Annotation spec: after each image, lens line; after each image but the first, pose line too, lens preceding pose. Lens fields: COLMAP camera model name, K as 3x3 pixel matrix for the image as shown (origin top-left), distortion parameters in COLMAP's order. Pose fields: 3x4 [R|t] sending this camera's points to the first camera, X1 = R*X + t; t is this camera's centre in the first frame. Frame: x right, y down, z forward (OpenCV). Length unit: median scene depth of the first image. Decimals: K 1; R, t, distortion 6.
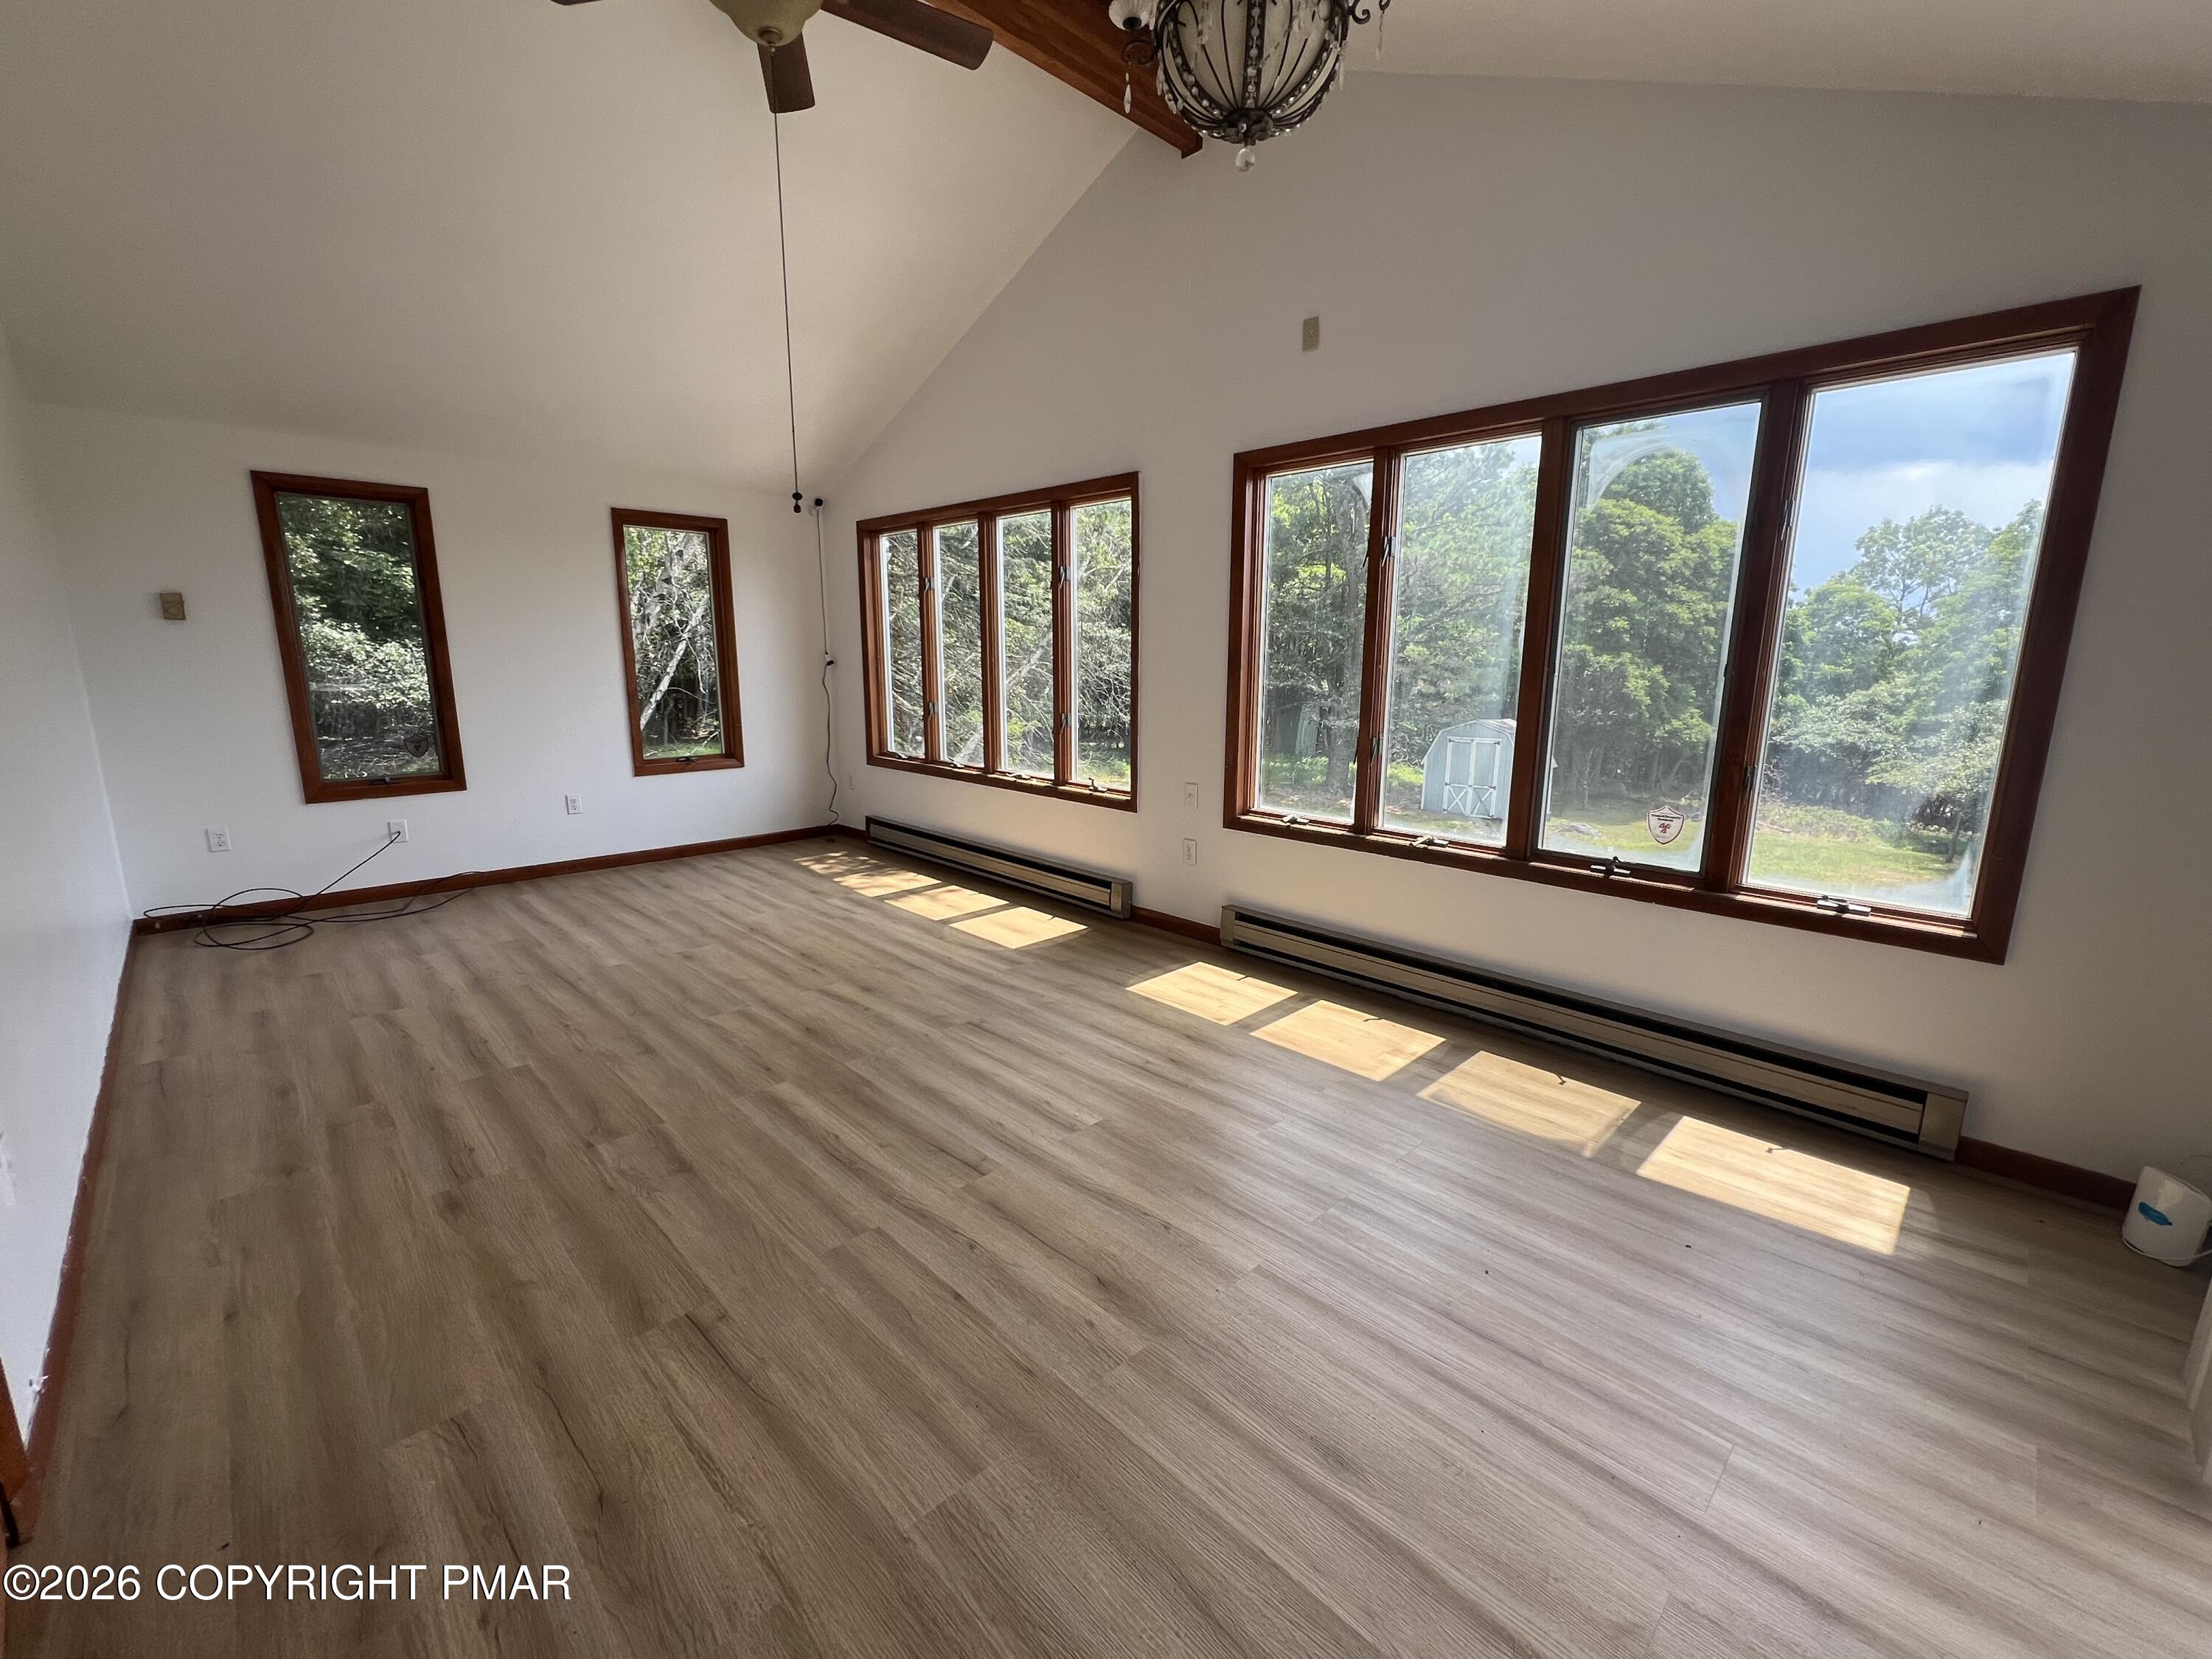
lens RADIAL K [[912.4, 0, 1099.1], [0, 912.4, 830.1], [0, 0, 1]] dist [0.001026, 0.000398]
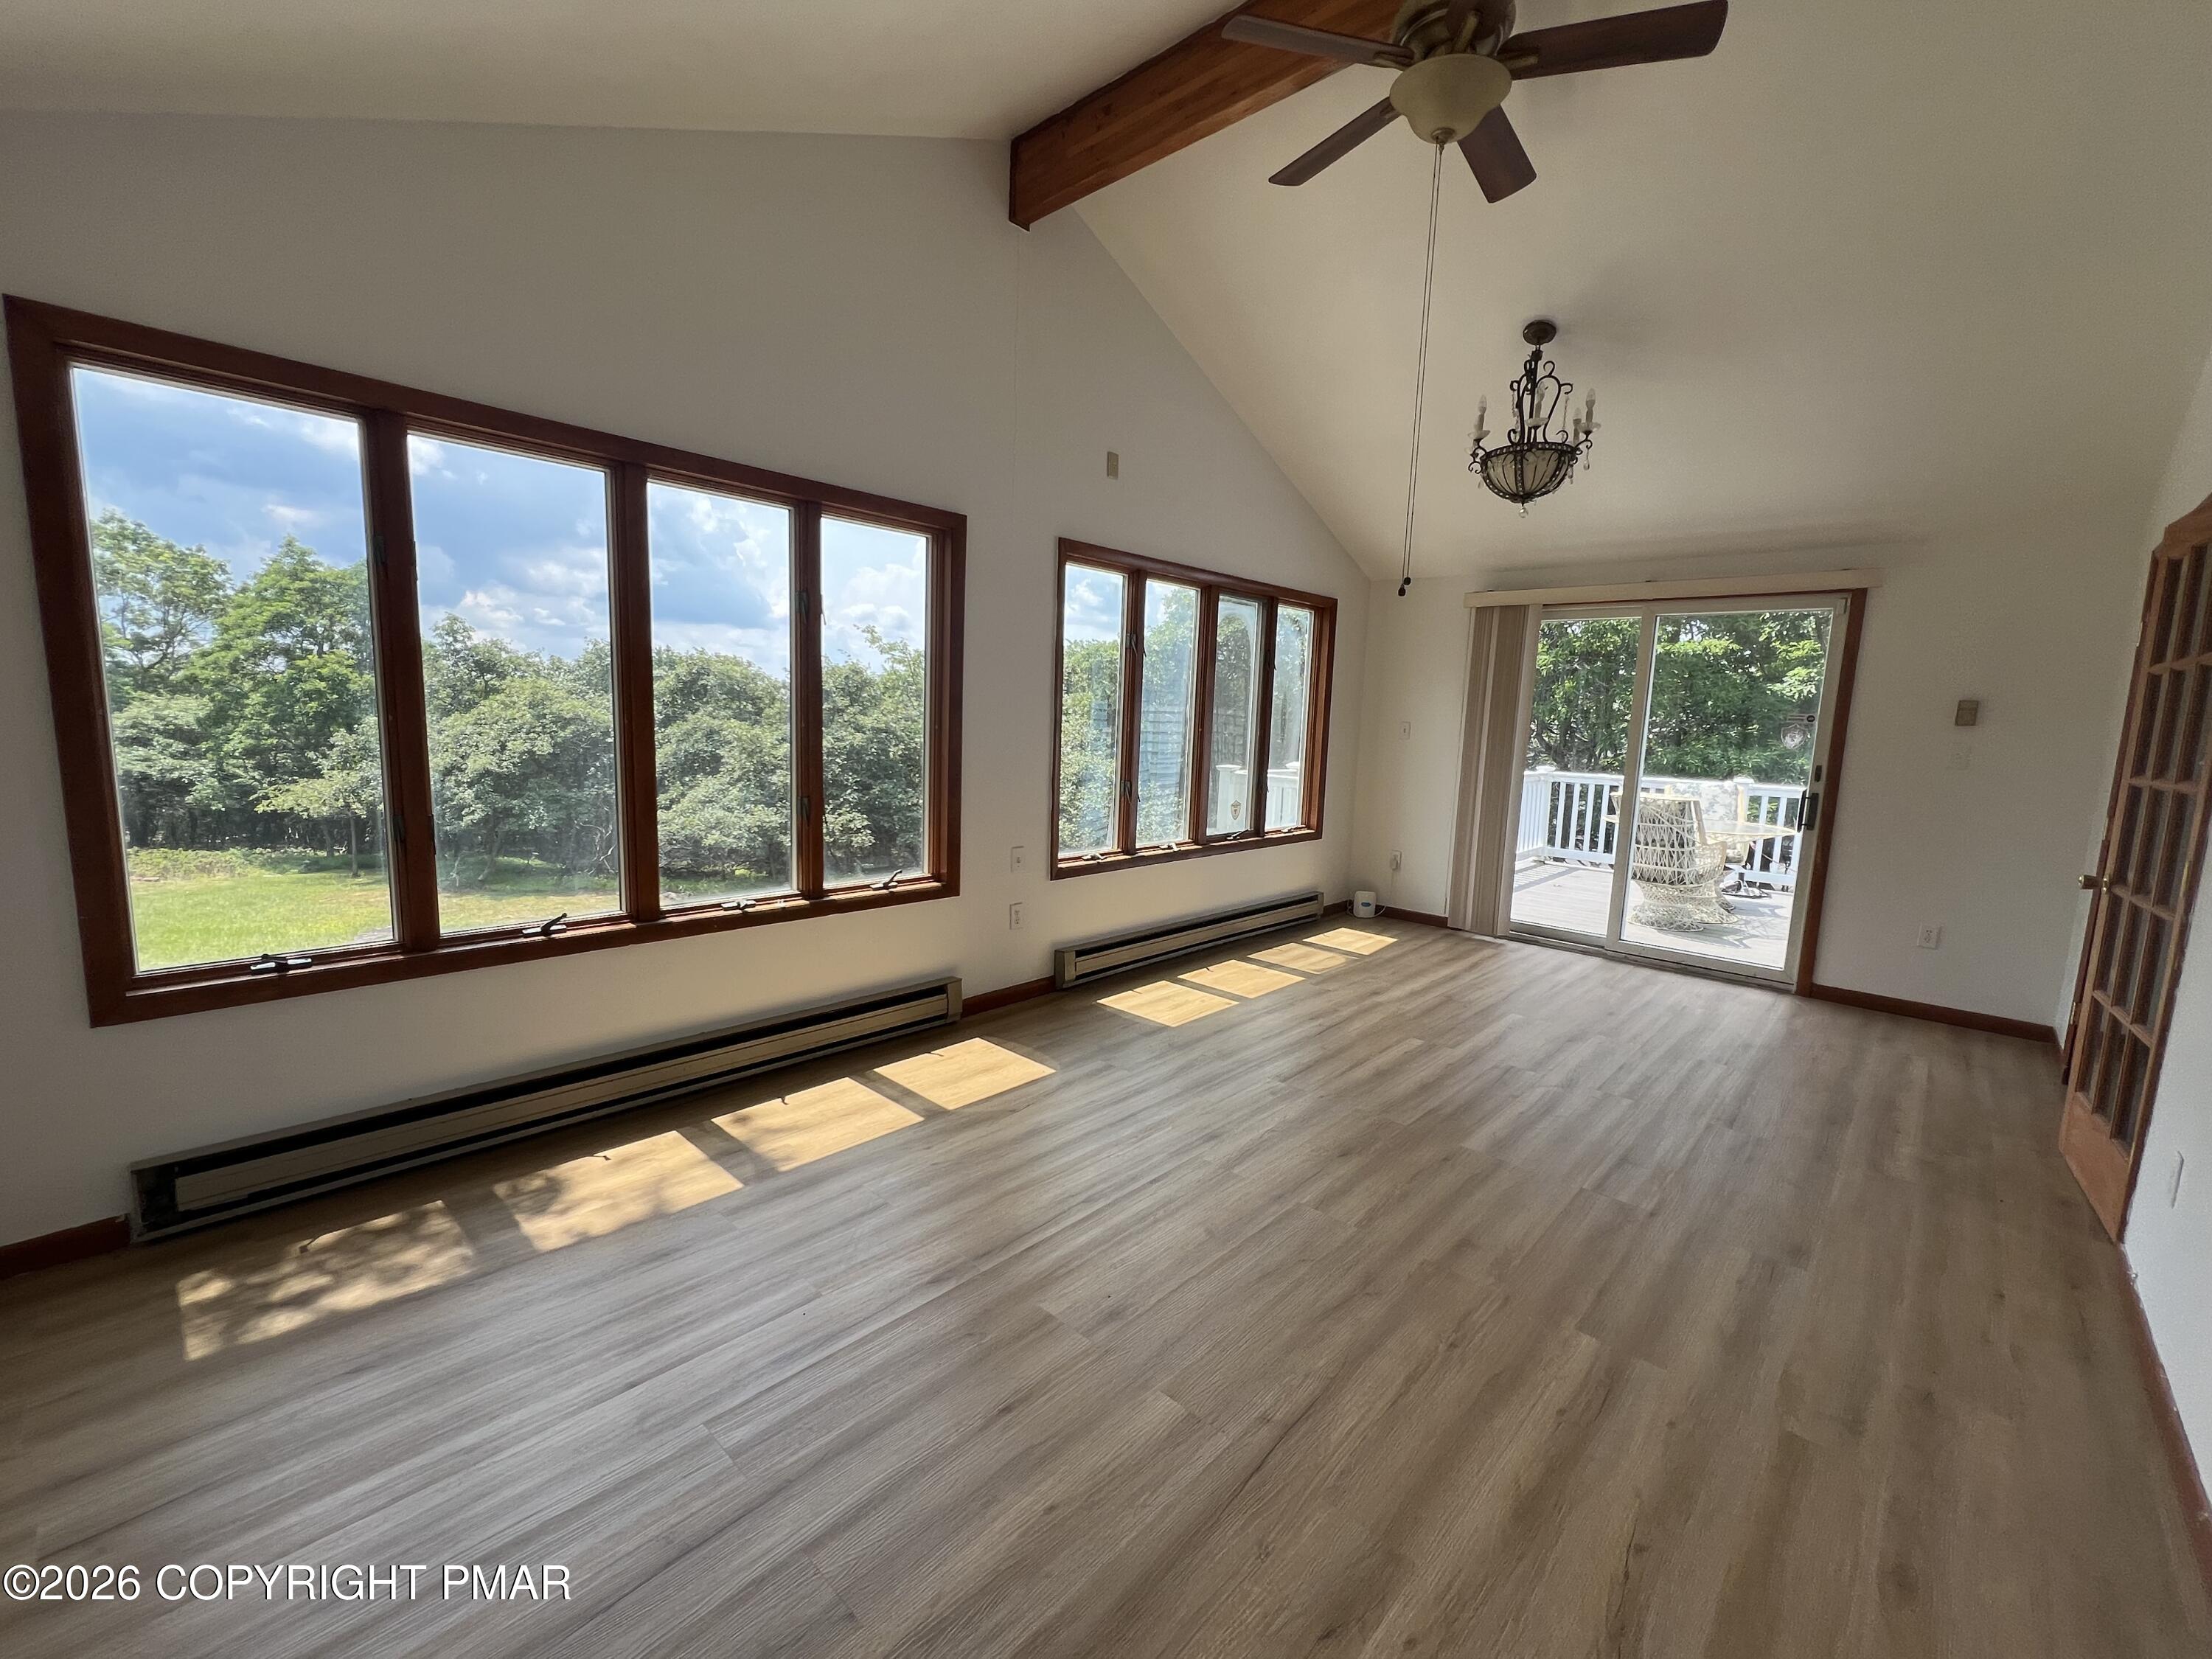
lens RADIAL K [[912.4, 0, 1107.9], [0, 912.4, 834.3], [0, 0, 1]] dist [0.001026, 0.000398]
pose [[-0.048033, -0.143169, 0.988532, -1.068912], [0.156585, 0.976358, 0.149015, -0.239340], [-0.986496, 0.161947, -0.024480, 1.119154]]
